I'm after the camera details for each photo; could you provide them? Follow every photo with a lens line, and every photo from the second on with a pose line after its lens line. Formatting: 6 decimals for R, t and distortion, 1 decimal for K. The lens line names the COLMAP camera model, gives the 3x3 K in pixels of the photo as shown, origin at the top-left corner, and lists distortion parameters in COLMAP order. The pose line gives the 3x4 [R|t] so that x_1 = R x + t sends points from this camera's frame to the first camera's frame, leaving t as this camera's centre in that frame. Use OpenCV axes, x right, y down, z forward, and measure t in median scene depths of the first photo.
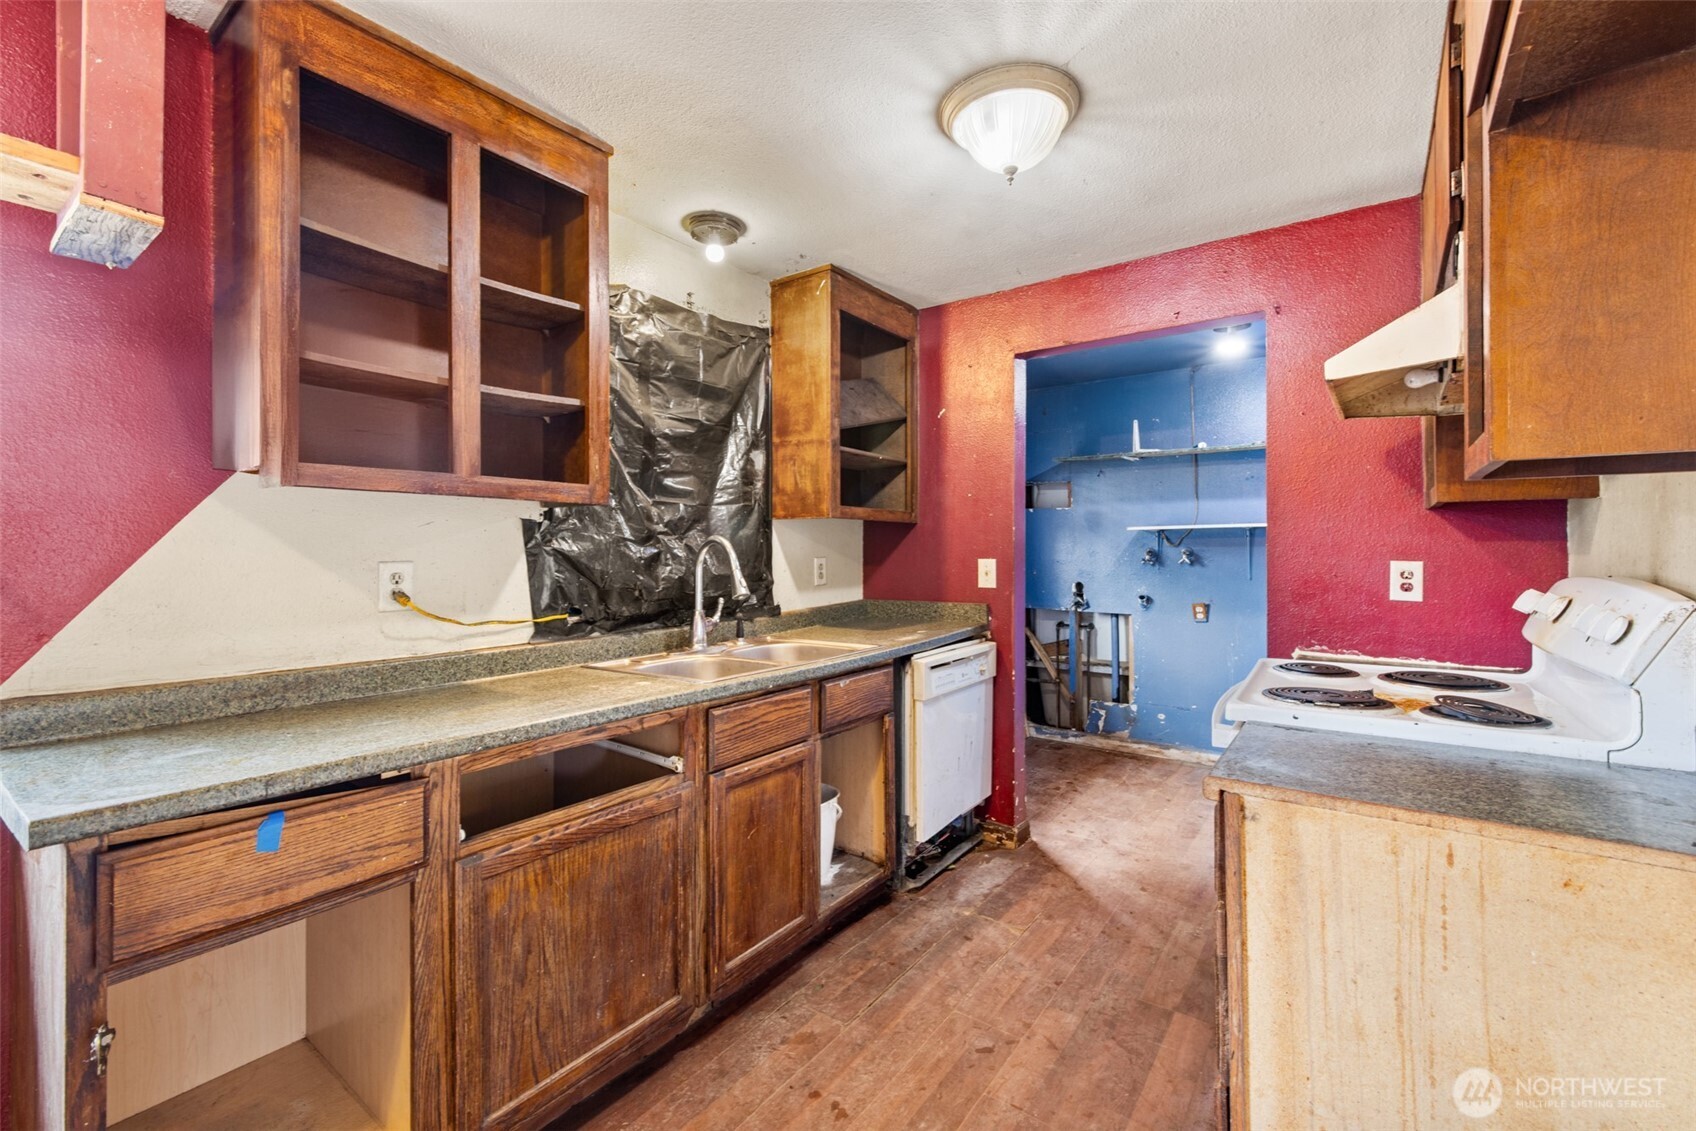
lens RADIAL K [[715.4, 0, 845.5], [0, 715.4, 552.4], [0, 0, 1]] dist [0.001548, 0.000084]
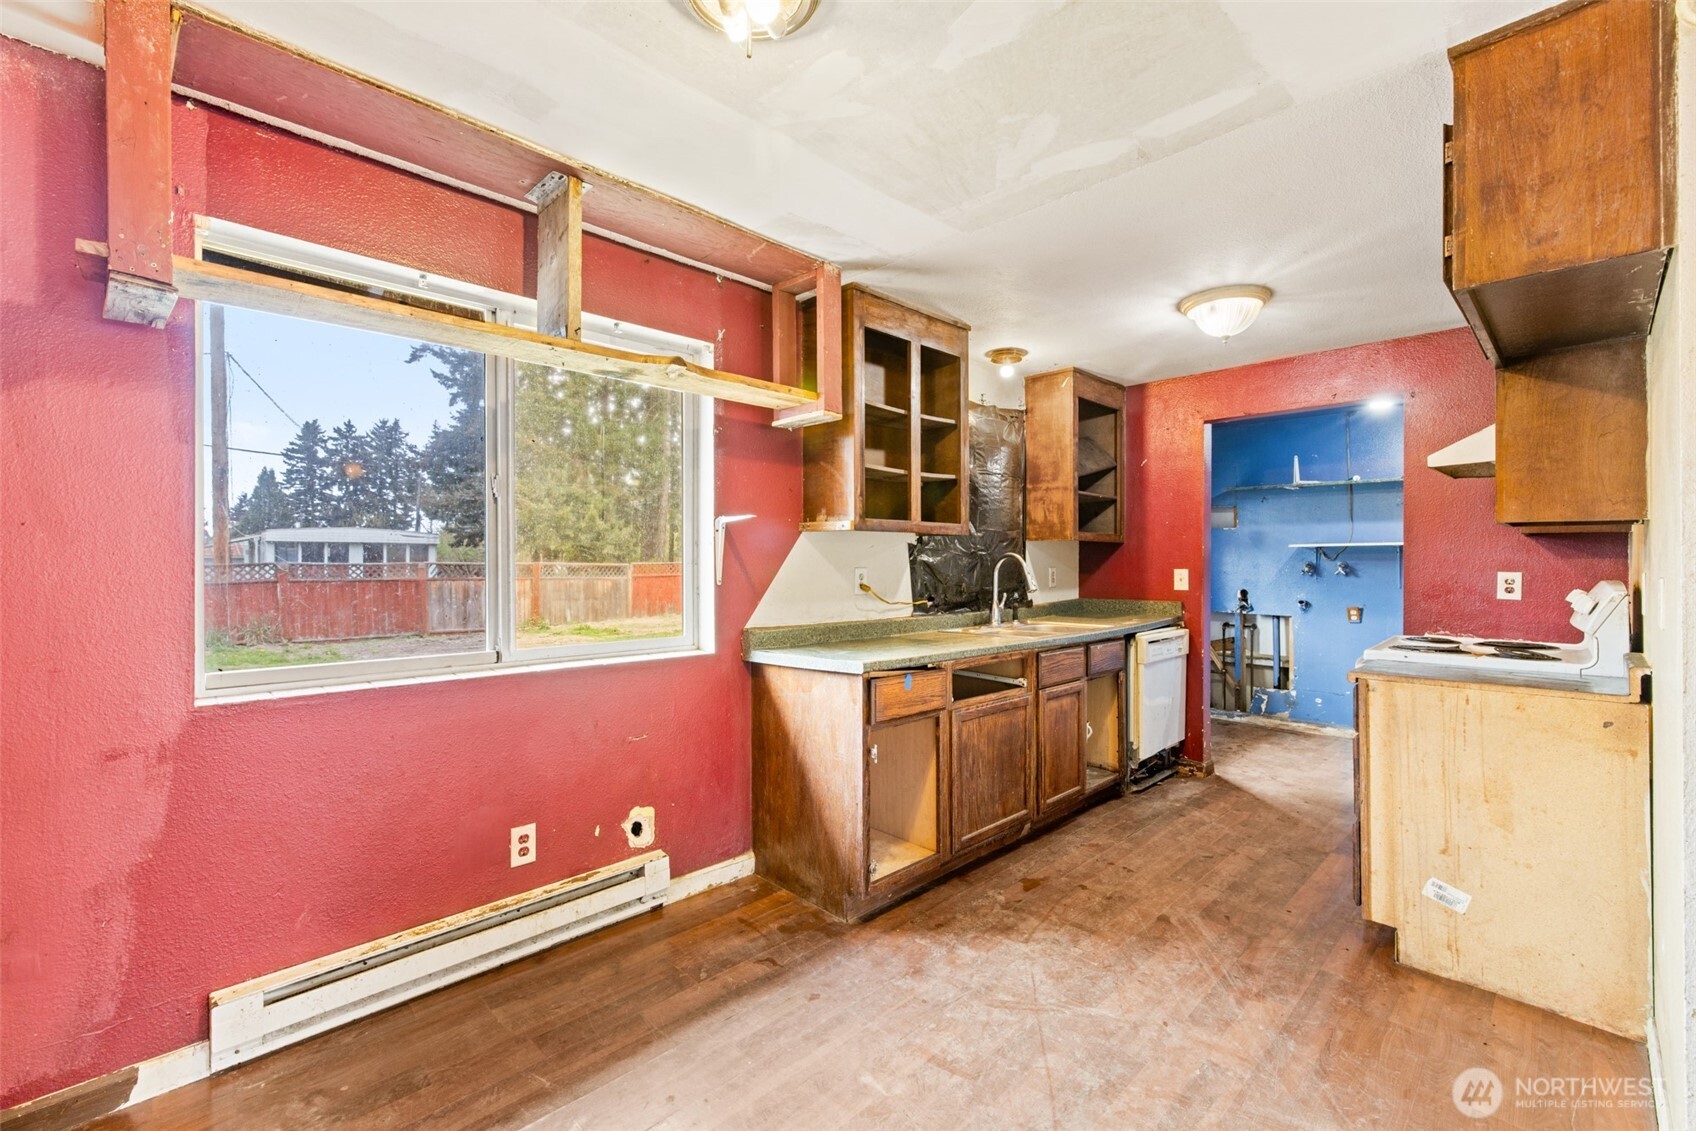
lens RADIAL K [[728.7, 0, 829.7], [0, 728.7, 562.8], [0, 0, 1]] dist [0.002359, 0.000242]
pose [[0.985569, 0.005077, -0.169201, -0.279354], [-0.005267, 0.999986, -0.000679, 0.001662], [0.169195, 0.001560, 0.985581, -0.600125]]
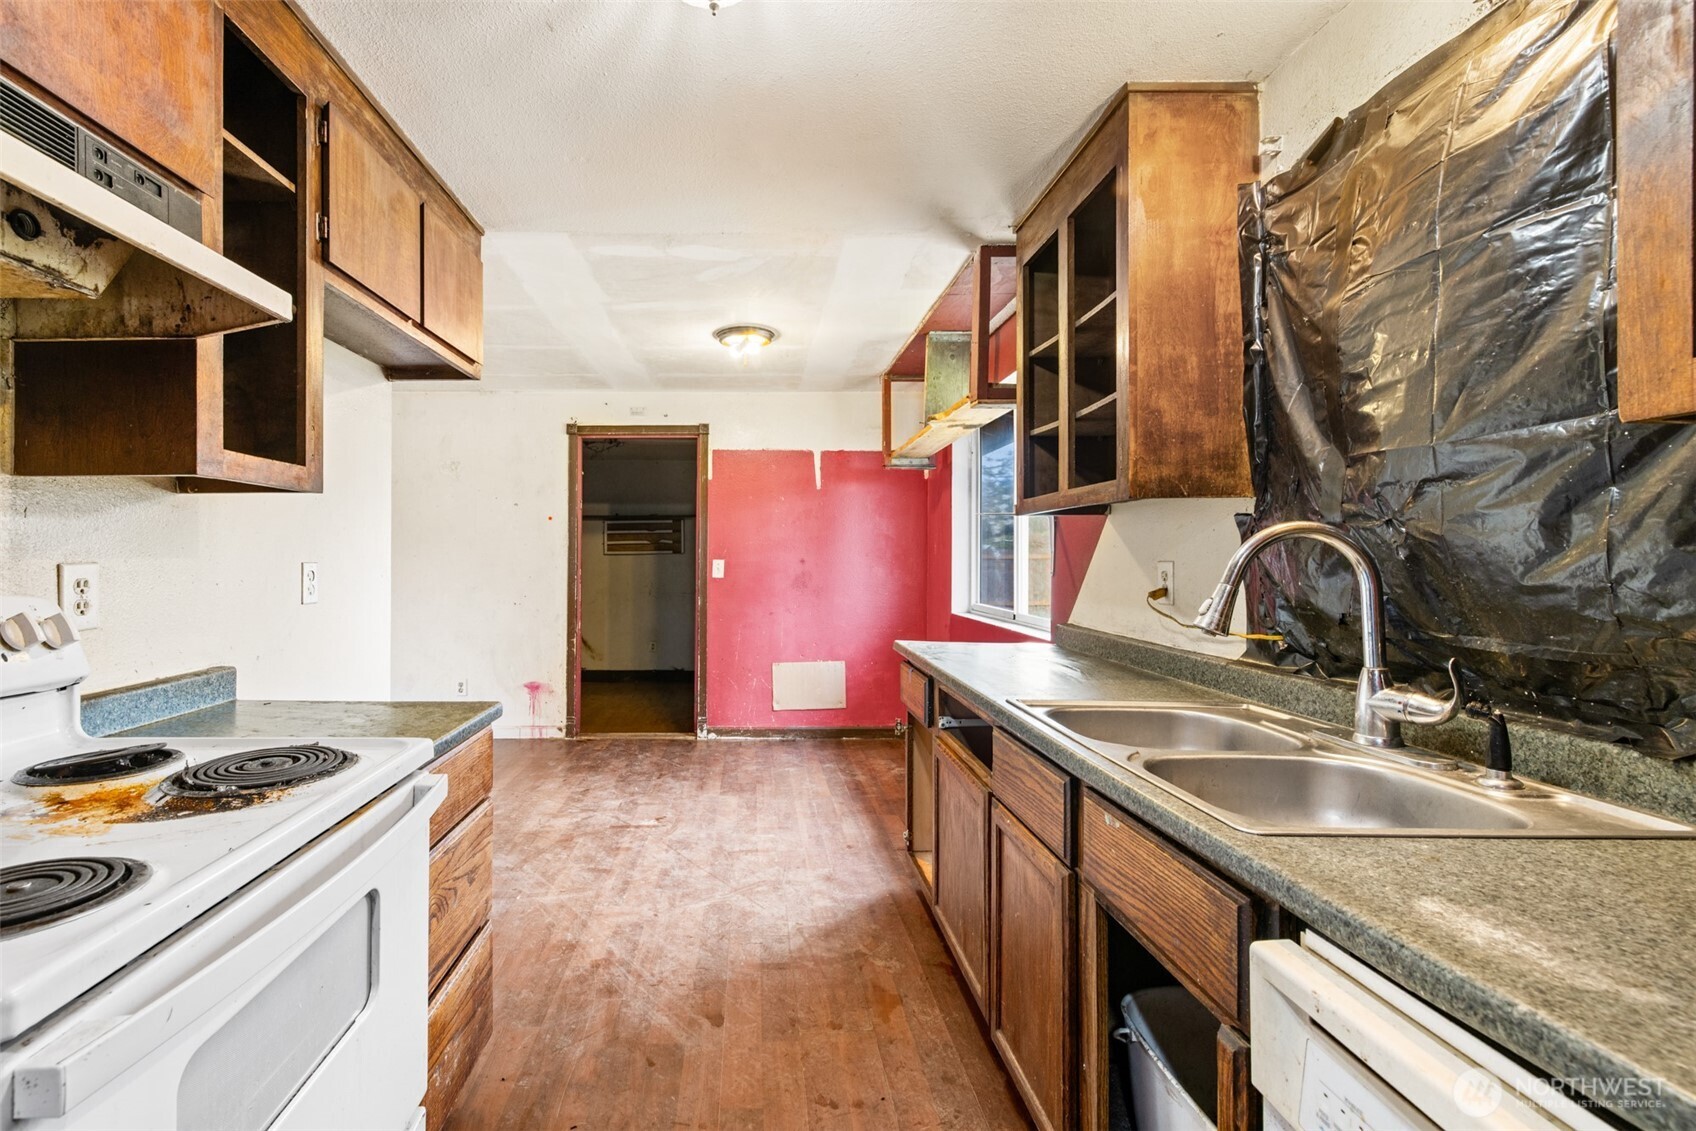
lens RADIAL K [[737.5, 0, 752.6], [0, 737.5, 557.7], [0, 0, 1]] dist [0.000844, 0.000091]
pose [[-0.802106, 0.003899, -0.597169, 0.433180], [0.000737, 0.999984, 0.005538, 0.001232], [0.597181, 0.004002, -0.802096, 1.105067]]
